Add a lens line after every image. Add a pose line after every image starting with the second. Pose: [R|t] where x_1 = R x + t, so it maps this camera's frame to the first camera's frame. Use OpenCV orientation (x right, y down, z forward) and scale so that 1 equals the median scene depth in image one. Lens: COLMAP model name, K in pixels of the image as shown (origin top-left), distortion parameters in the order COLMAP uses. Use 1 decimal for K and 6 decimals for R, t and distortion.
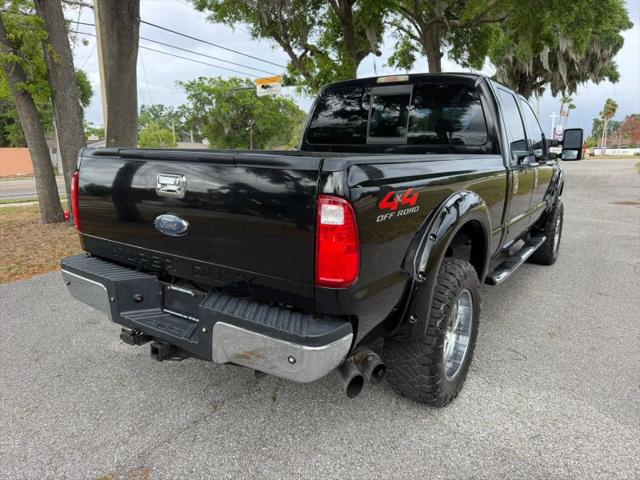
lens RADIAL K [[462.8, 0, 322.0], [0, 462.8, 241.5], [0, 0, 1]] dist [-0.002706, -0.007654]
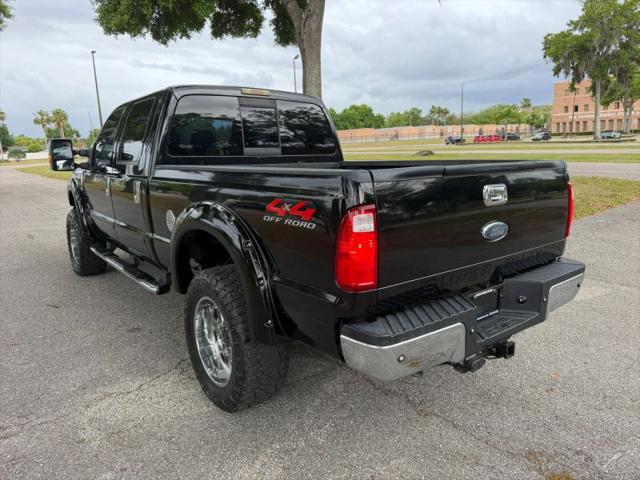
lens RADIAL K [[462.8, 0, 322.0], [0, 462.8, 241.5], [0, 0, 1]] dist [-0.002706, -0.007654]
pose [[0.301808, -0.198016, 0.932578, -0.287738], [0.209975, 0.967979, 0.137579, -0.048796], [-0.929958, 0.154295, 0.333722, 0.201353]]
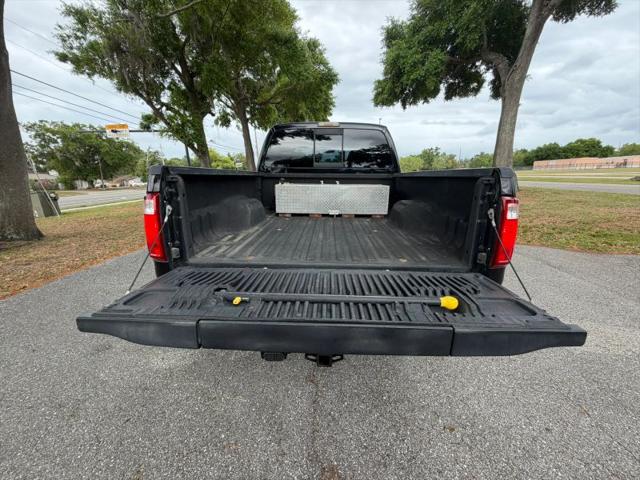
lens RADIAL K [[257.1, 0, 318.1], [0, 257.1, 239.5], [0, 0, 1]] dist [0.000148, -0.000177]
pose [[0.849255, -0.136813, 0.509949, -0.125662], [0.114663, 0.990584, 0.074805, -0.014891], [-0.515382, -0.005056, 0.856946, 0.101540]]
